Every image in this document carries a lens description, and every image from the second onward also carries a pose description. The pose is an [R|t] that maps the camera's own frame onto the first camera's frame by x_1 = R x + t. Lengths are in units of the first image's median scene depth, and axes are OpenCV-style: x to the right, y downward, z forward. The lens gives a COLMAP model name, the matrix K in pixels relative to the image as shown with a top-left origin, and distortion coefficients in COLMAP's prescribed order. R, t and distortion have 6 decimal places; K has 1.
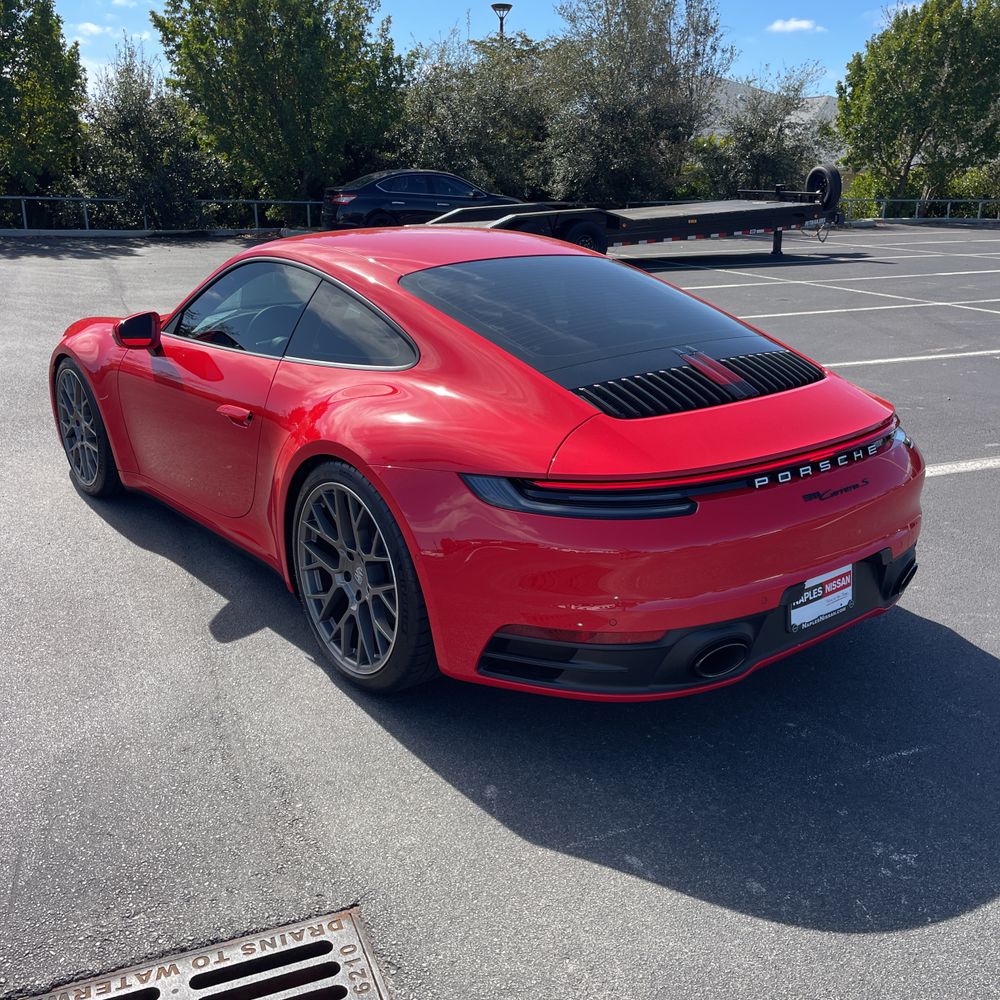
lens RADIAL K [[1010.2, 0, 523.6], [0, 1010.2, 511.0], [0, 0, 1]] dist [-0.025249, 0.000000]
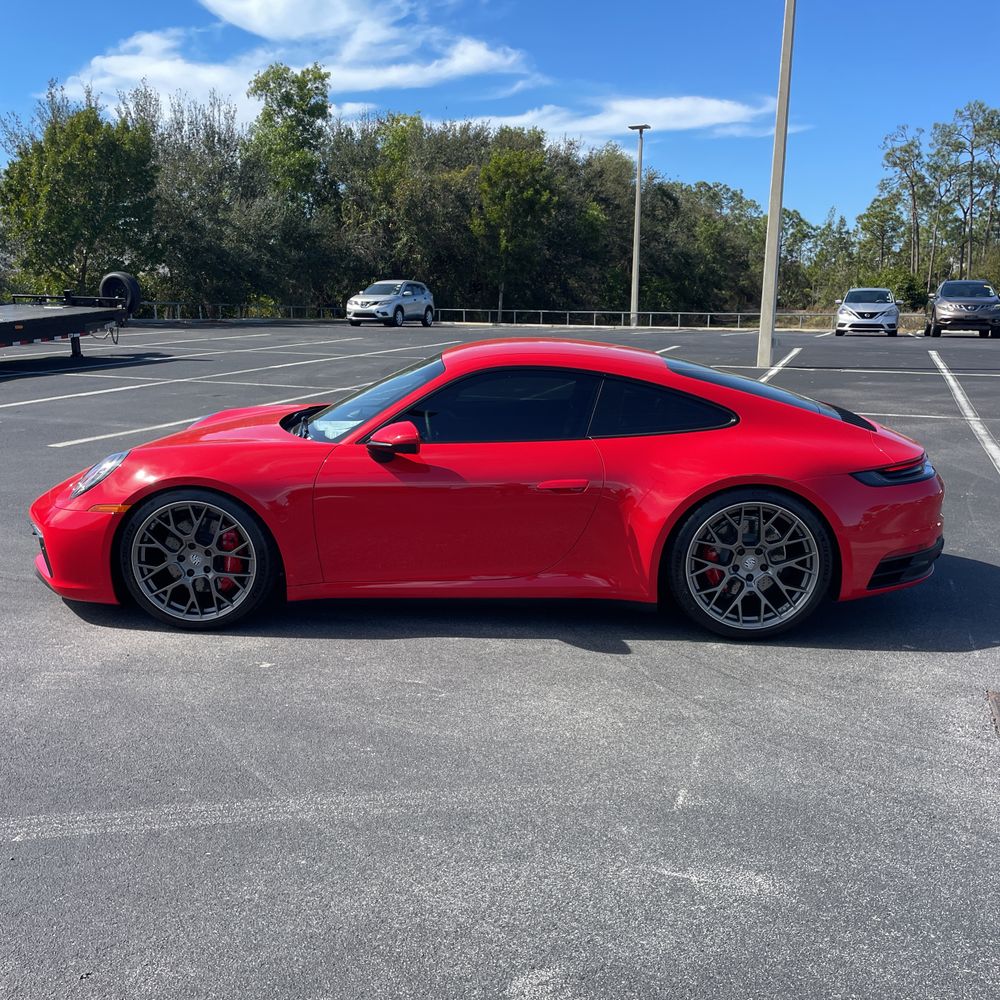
lens RADIAL K [[1010.2, 0, 501.6], [0, 1010.2, 503.6], [0, 0, 1]] dist [-0.025249, 0.000000]
pose [[0.648270, -0.142389, 0.747979, -0.248119], [0.217878, 0.975971, -0.003044, -0.015883], [-0.729572, 0.164942, 0.663716, 0.045000]]
